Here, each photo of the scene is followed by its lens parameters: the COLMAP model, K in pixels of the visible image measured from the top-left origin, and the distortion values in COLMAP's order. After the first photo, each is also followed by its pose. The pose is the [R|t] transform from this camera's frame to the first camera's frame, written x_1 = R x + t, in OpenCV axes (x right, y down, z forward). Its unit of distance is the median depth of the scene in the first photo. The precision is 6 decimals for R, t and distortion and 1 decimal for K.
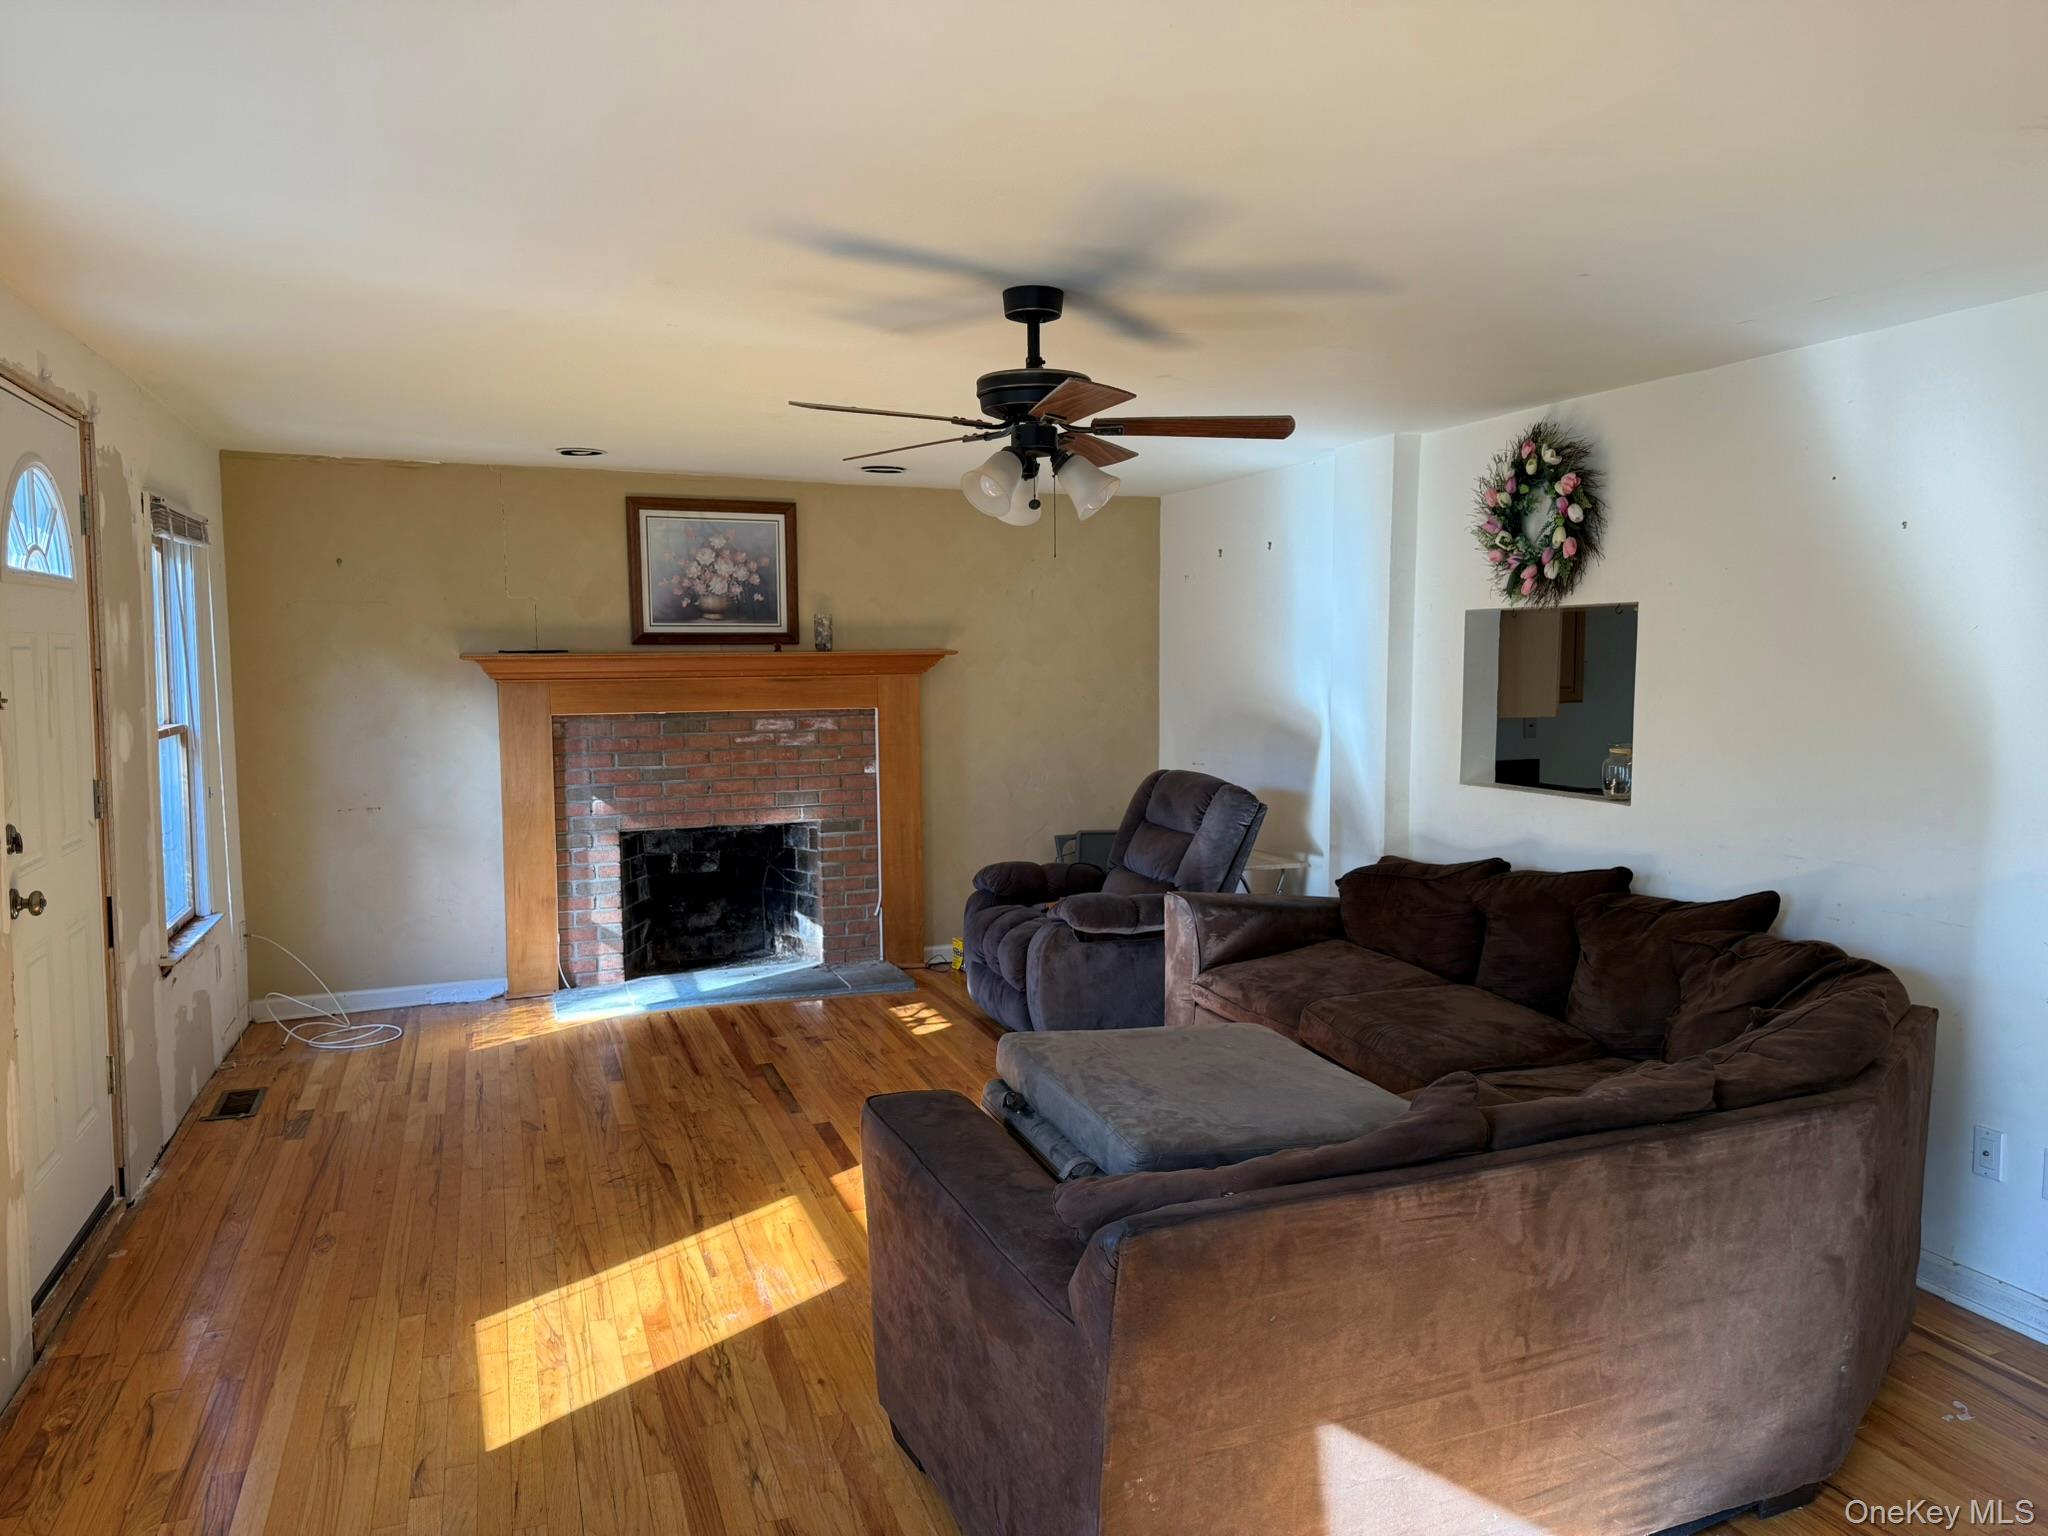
lens RADIAL K [[1433.7, 0, 1024.0], [0, 1433.7, 768.0], [0, 0, 1]] dist [0.131413, -0.001064]
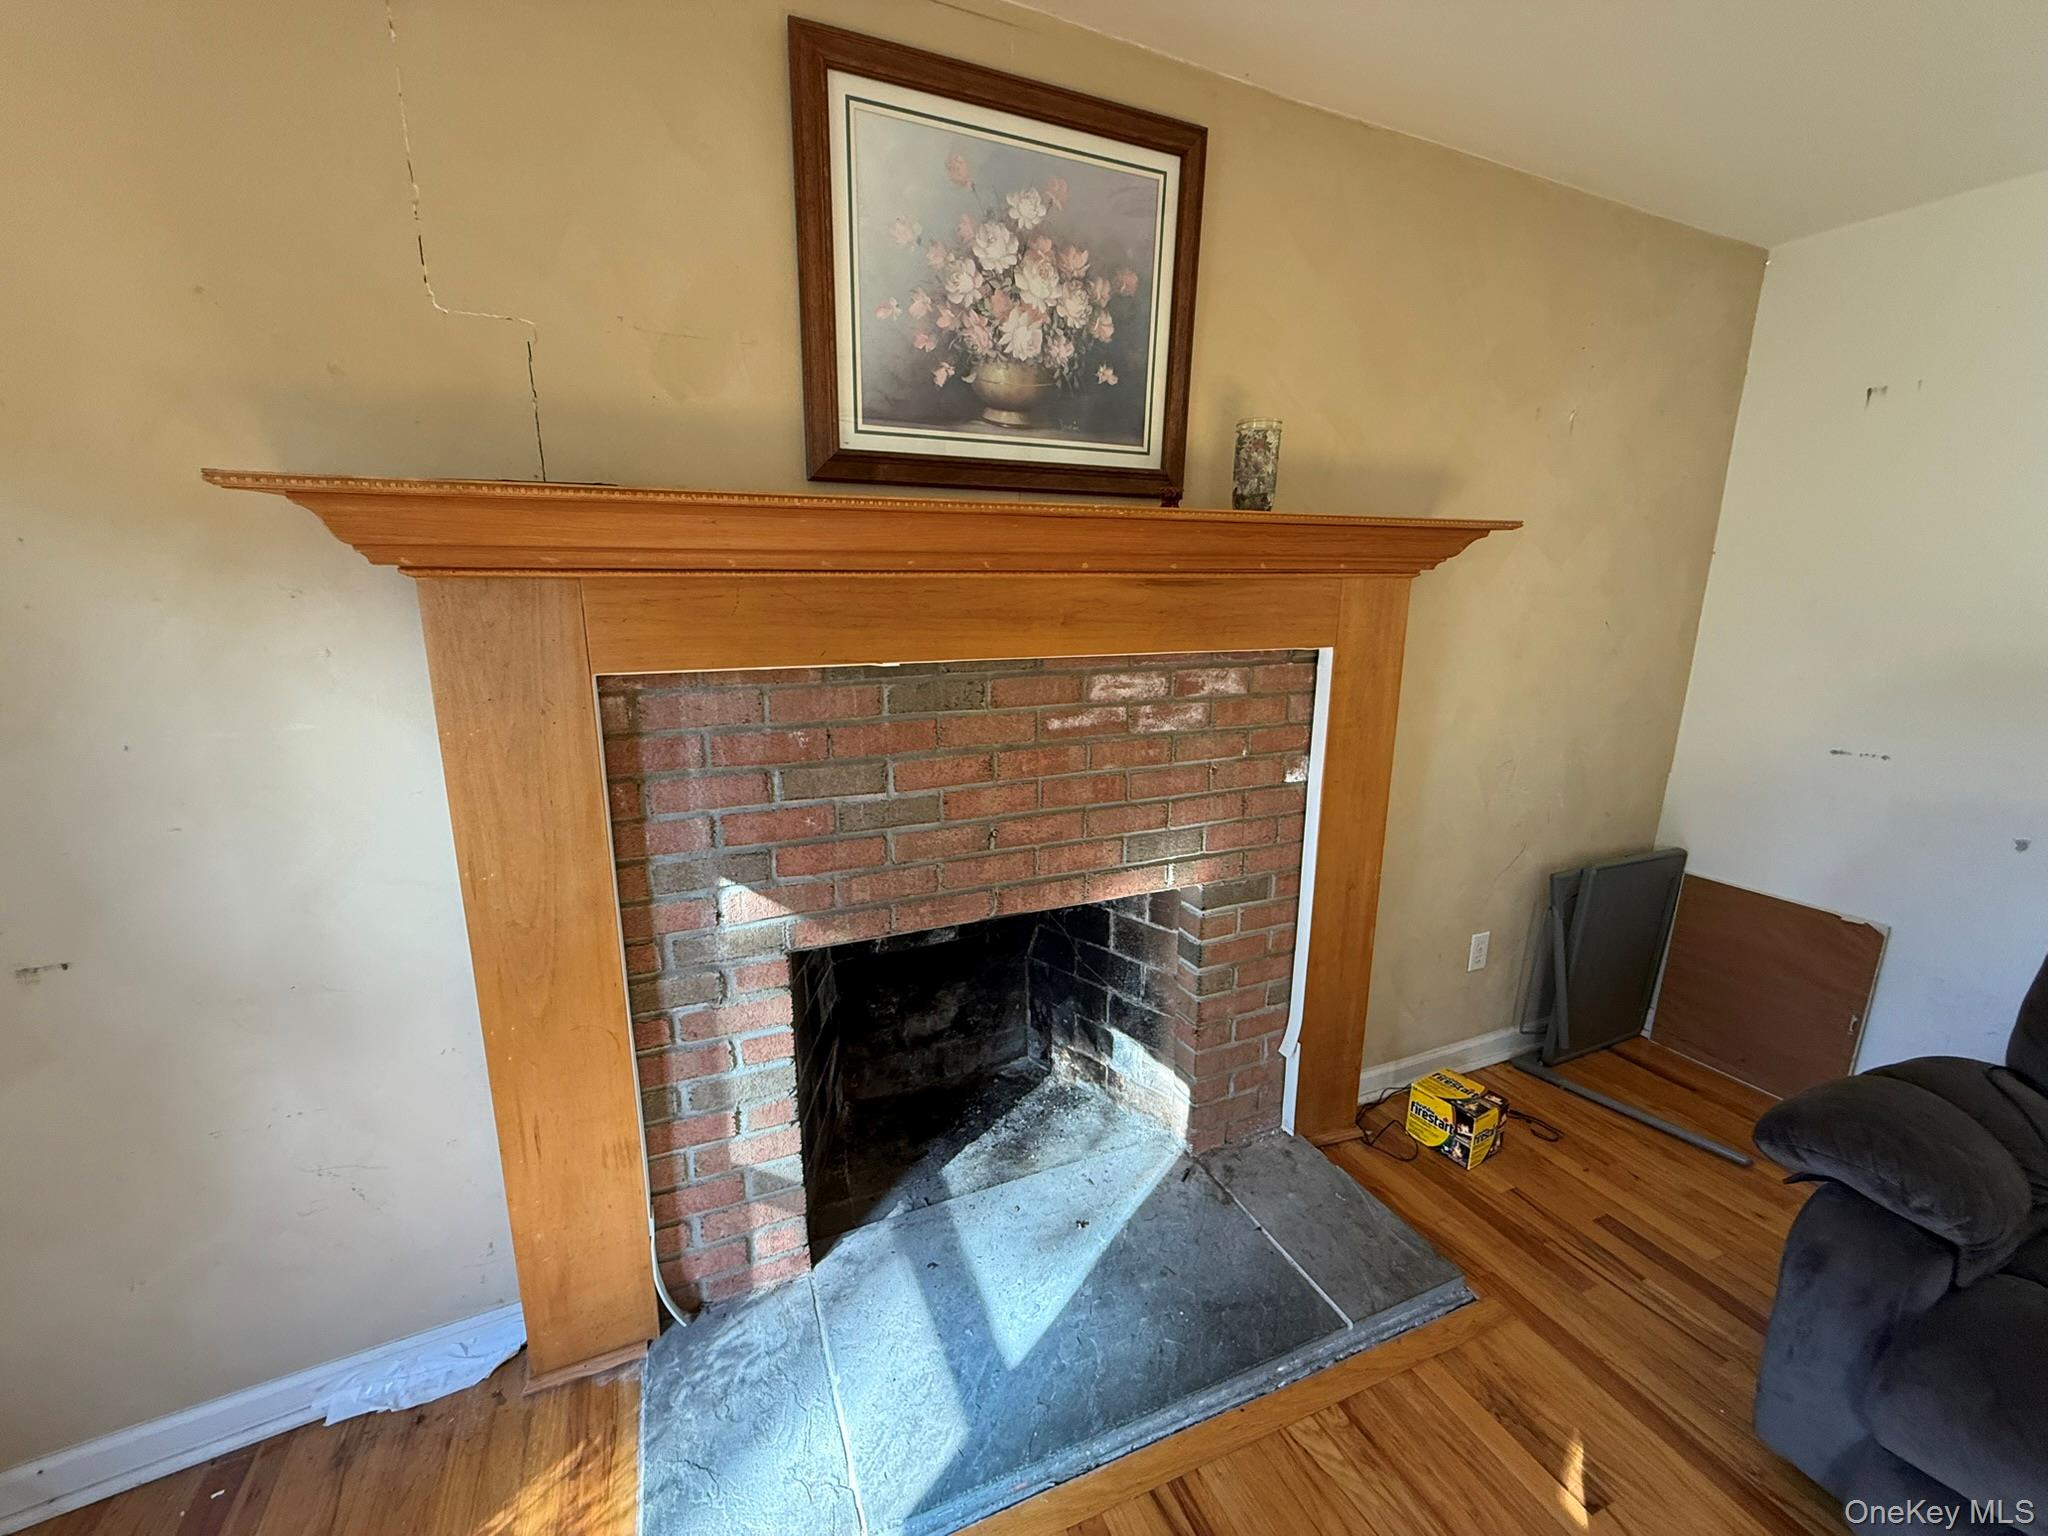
lens RADIAL K [[832.5, 0, 1024.0], [0, 832.5, 768.0], [0, 0, 1]] dist [-0.002630, -0.000092]
pose [[0.998338, 0.002729, 0.057565, -0.223561], [-0.010865, 0.989879, 0.141495, -0.041828], [-0.056596, -0.141886, 0.988264, 0.760271]]
